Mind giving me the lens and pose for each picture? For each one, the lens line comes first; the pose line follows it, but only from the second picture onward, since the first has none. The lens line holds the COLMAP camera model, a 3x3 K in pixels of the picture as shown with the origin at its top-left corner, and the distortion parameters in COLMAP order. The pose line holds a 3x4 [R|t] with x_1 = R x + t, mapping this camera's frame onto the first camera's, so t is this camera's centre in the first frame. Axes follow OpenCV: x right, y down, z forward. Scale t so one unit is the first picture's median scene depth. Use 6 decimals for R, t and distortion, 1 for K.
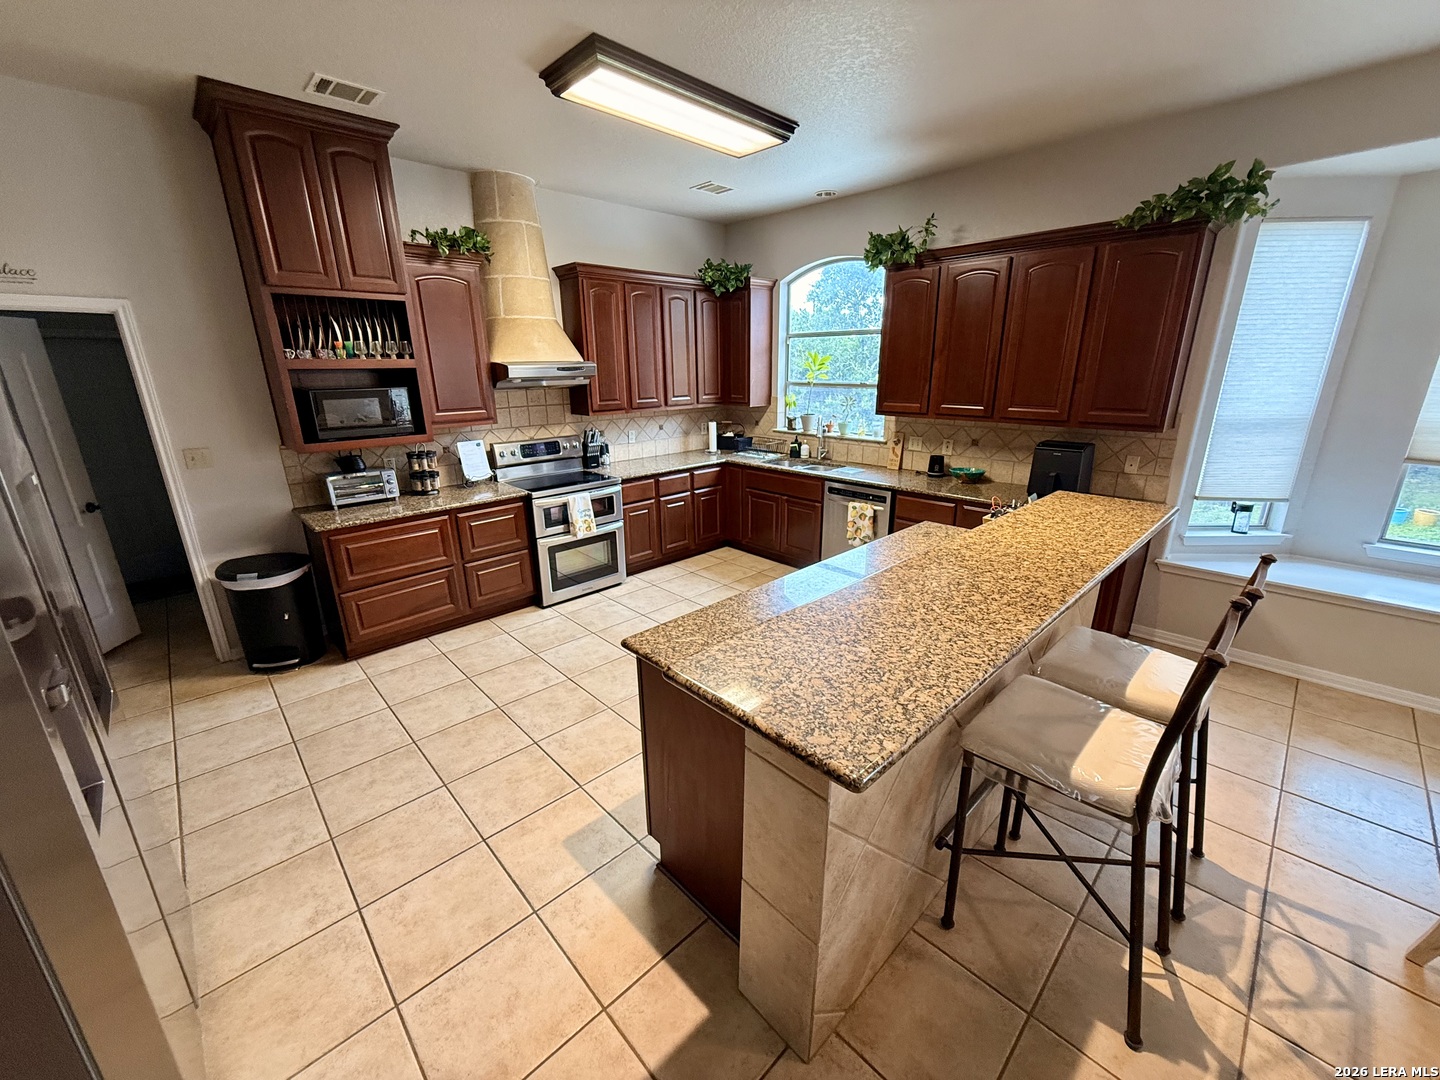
lens RADIAL K [[572.9, 0, 721.6], [0, 572.9, 539.7], [0, 0, 1]] dist [0.000149, -0.000735]
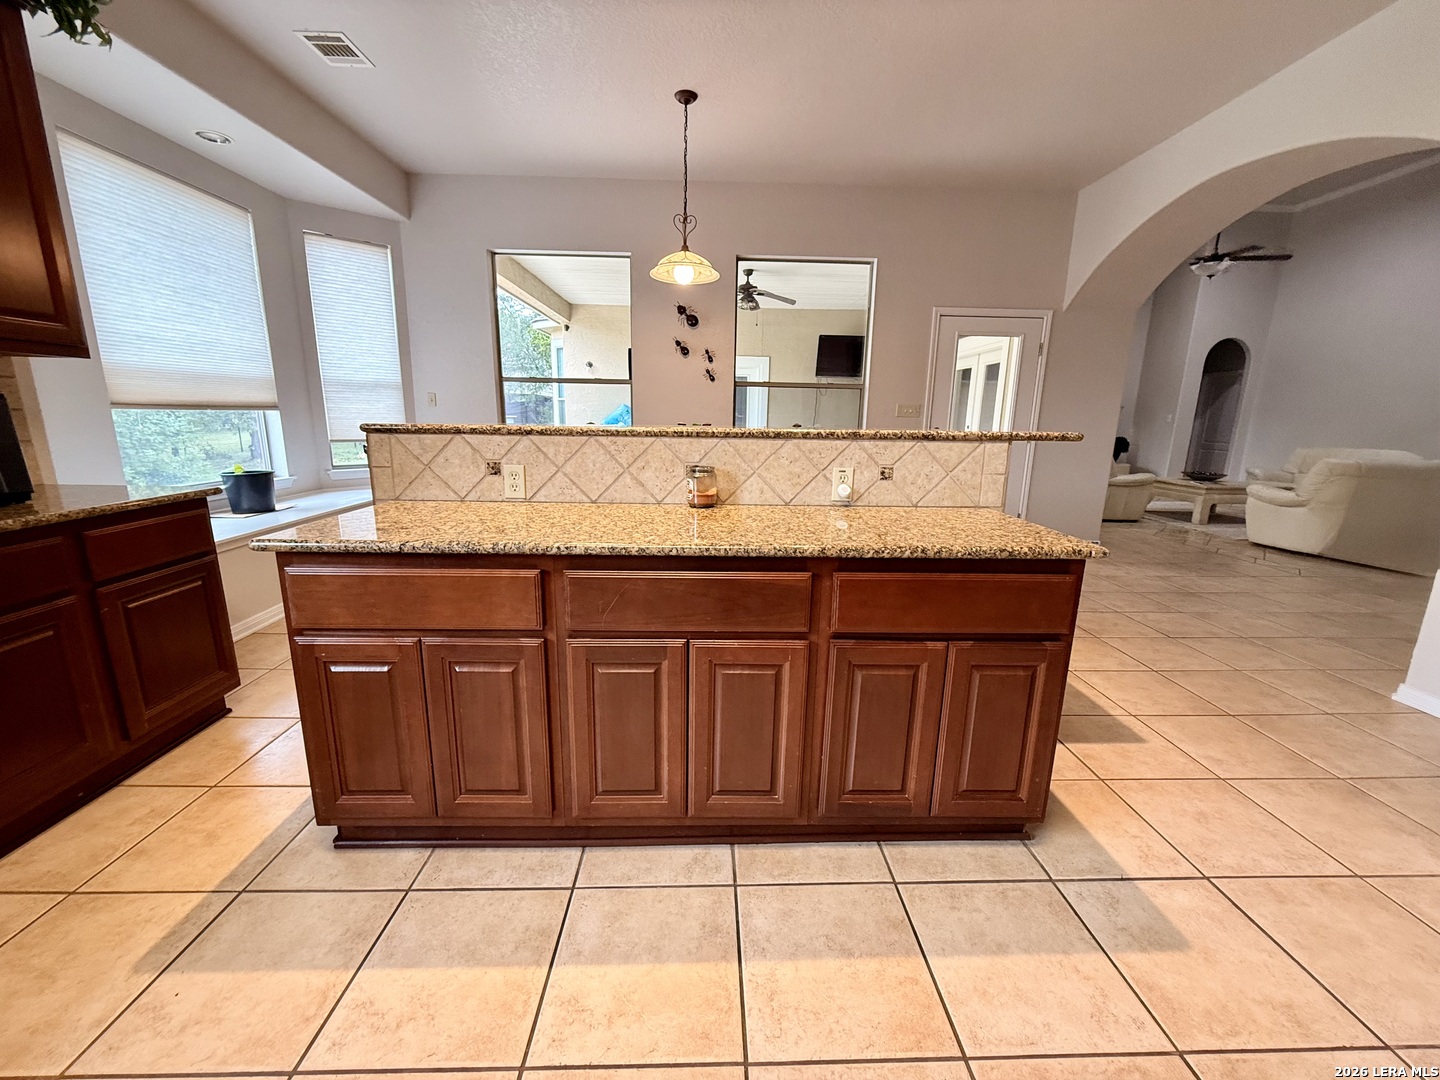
lens RADIAL K [[572.9, 0, 724.0], [0, 572.9, 538.5], [0, 0, 1]] dist [0.000149, -0.000735]
pose [[-0.739607, -0.144072, 0.657438, -0.129139], [0.188895, 0.893125, 0.408224, -0.103505], [-0.645988, 0.426112, -0.633347, 0.785160]]
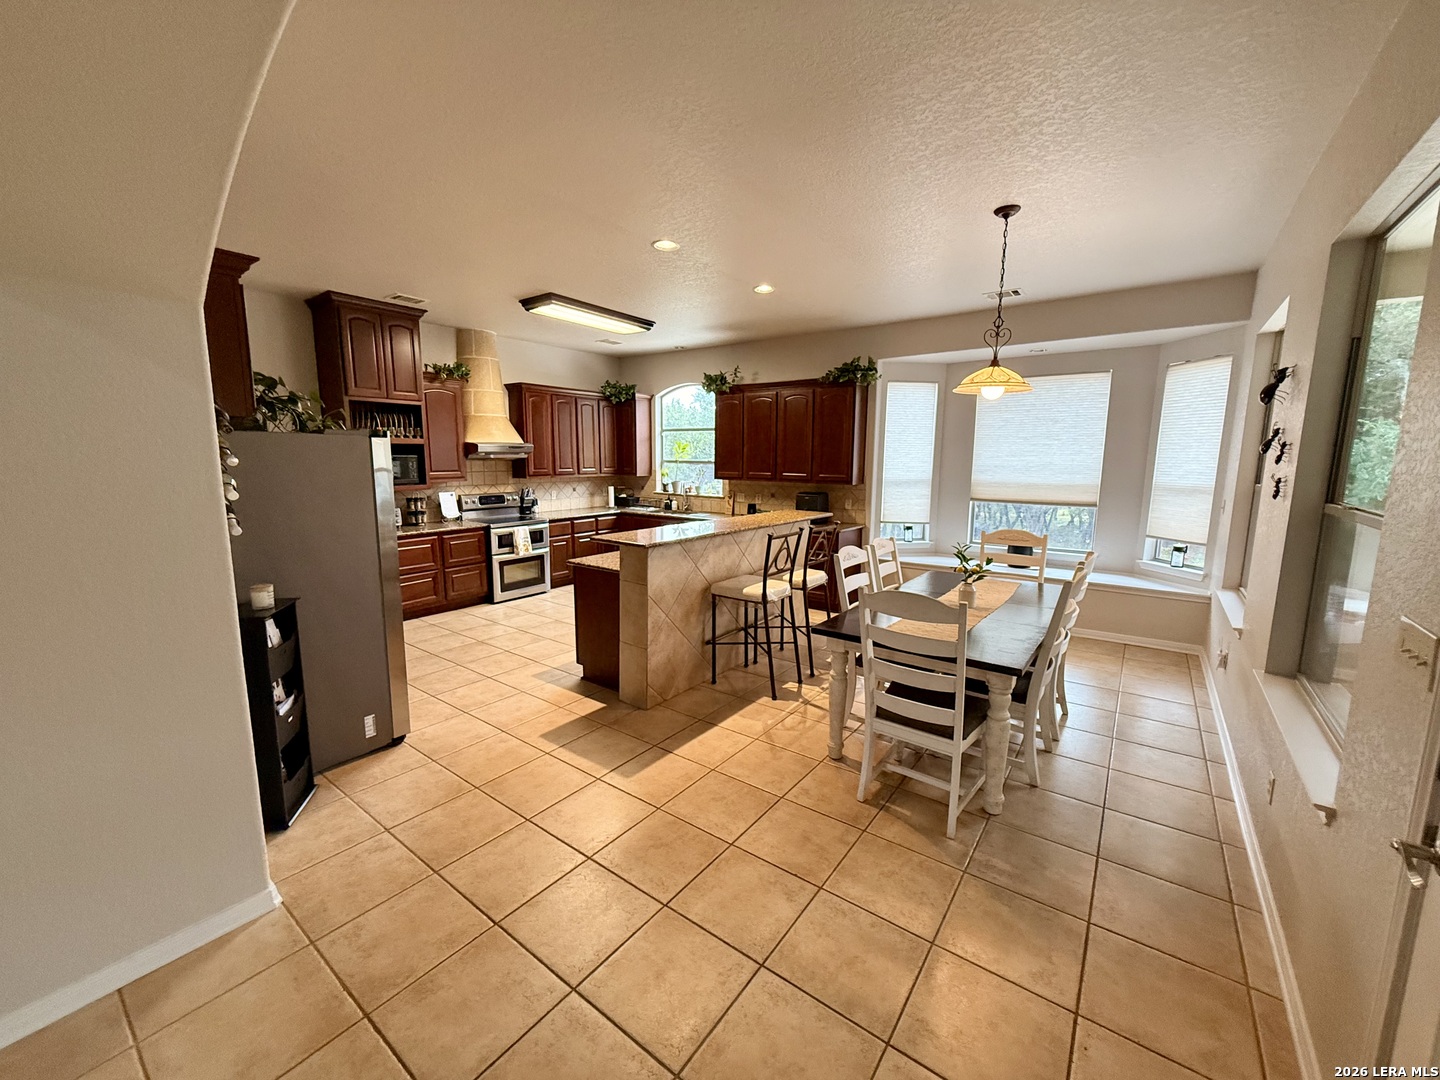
lens RADIAL K [[572.9, 0, 721.3], [0, 572.9, 540.7], [0, 0, 1]] dist [0.000149, -0.000735]
pose [[0.985866, -0.008090, 0.167338, 0.020580], [0.032652, 0.988958, -0.144557, 0.193539], [-0.164321, 0.147978, 0.975244, -0.565863]]
